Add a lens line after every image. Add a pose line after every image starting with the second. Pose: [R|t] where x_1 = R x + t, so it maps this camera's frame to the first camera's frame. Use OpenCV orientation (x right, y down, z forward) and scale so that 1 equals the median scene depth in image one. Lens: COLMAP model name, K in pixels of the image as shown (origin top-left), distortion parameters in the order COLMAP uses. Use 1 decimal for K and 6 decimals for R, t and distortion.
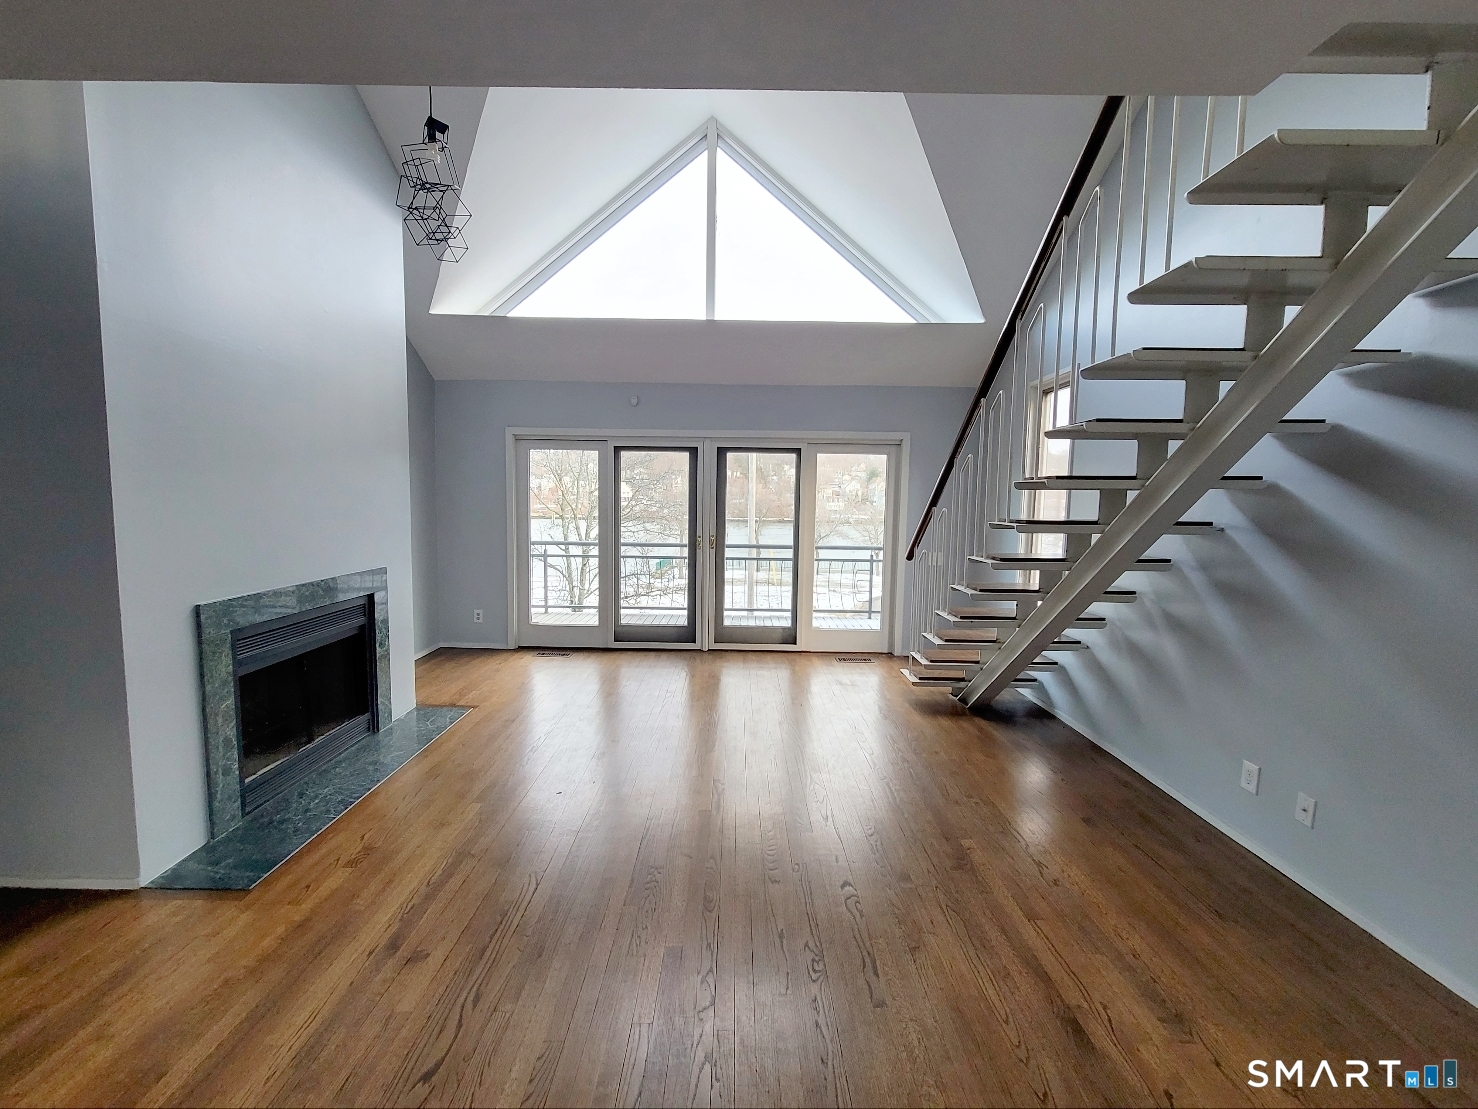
lens RADIAL K [[603.8, 0, 738.0], [0, 603.8, 547.5], [0, 0, 1]] dist [-0.000527, -0.003064]
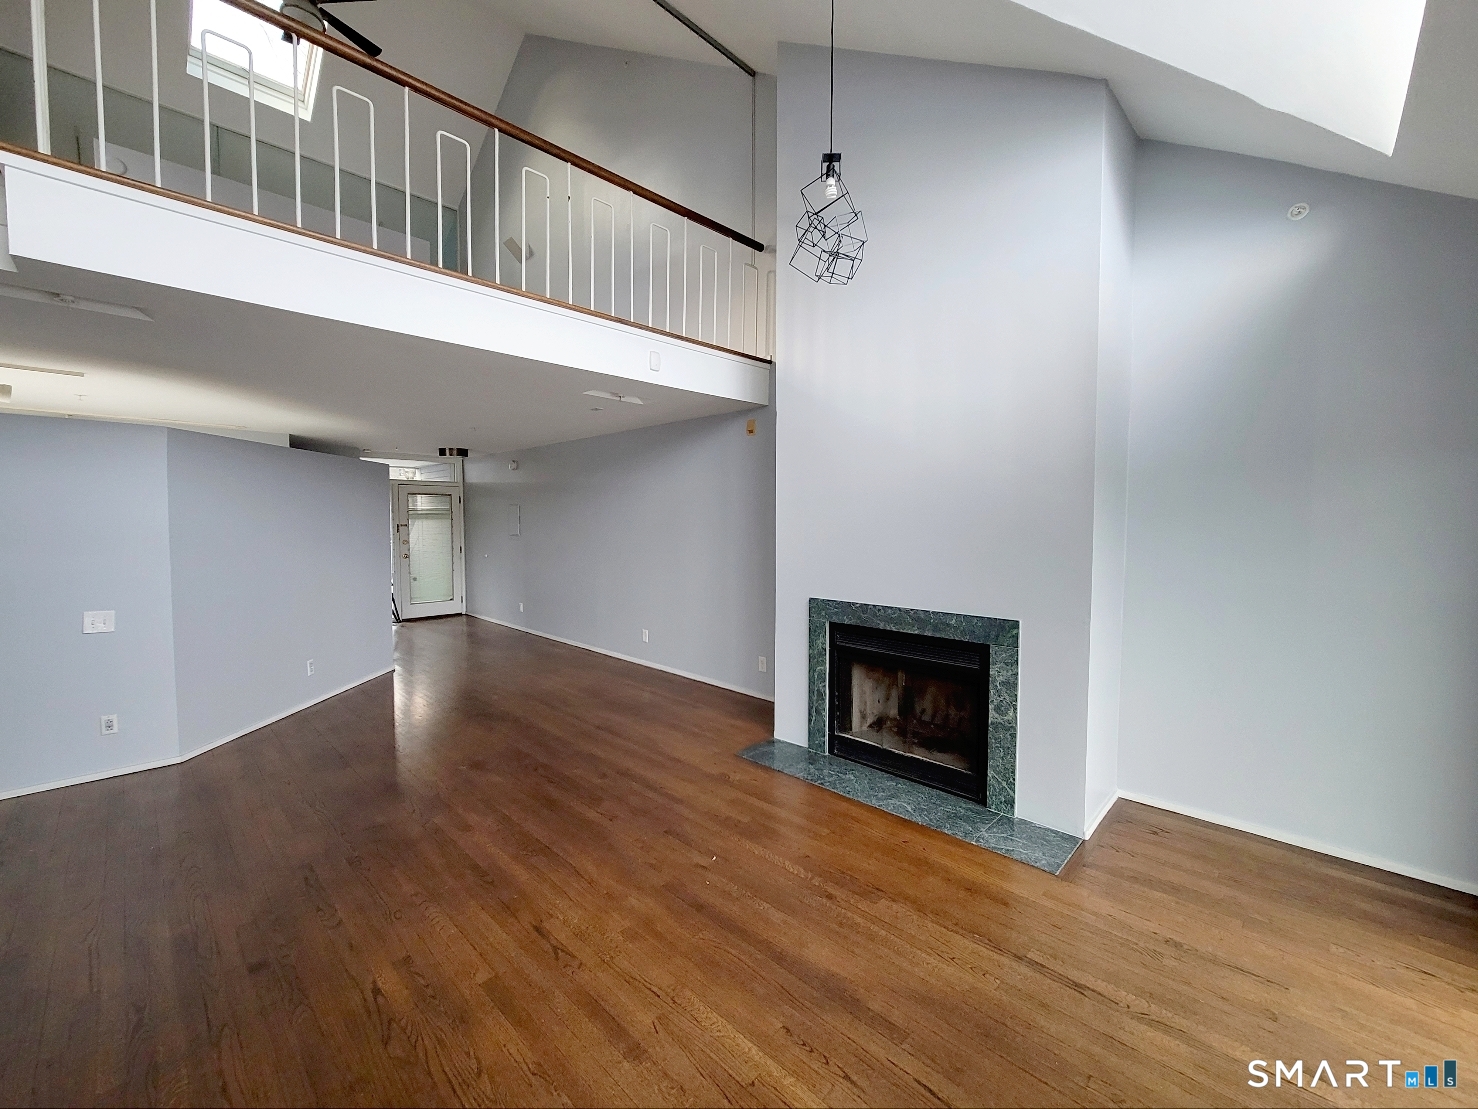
lens RADIAL K [[606.7, 0, 732.1], [0, 606.7, 546.5], [0, 0, 1]] dist [-0.002732, 0.002514]
pose [[-0.697865, 0.012620, -0.716118, 0.172811], [-0.075484, 0.992981, 0.091059, -0.073184], [0.712240, 0.117602, -0.692014, 0.839069]]
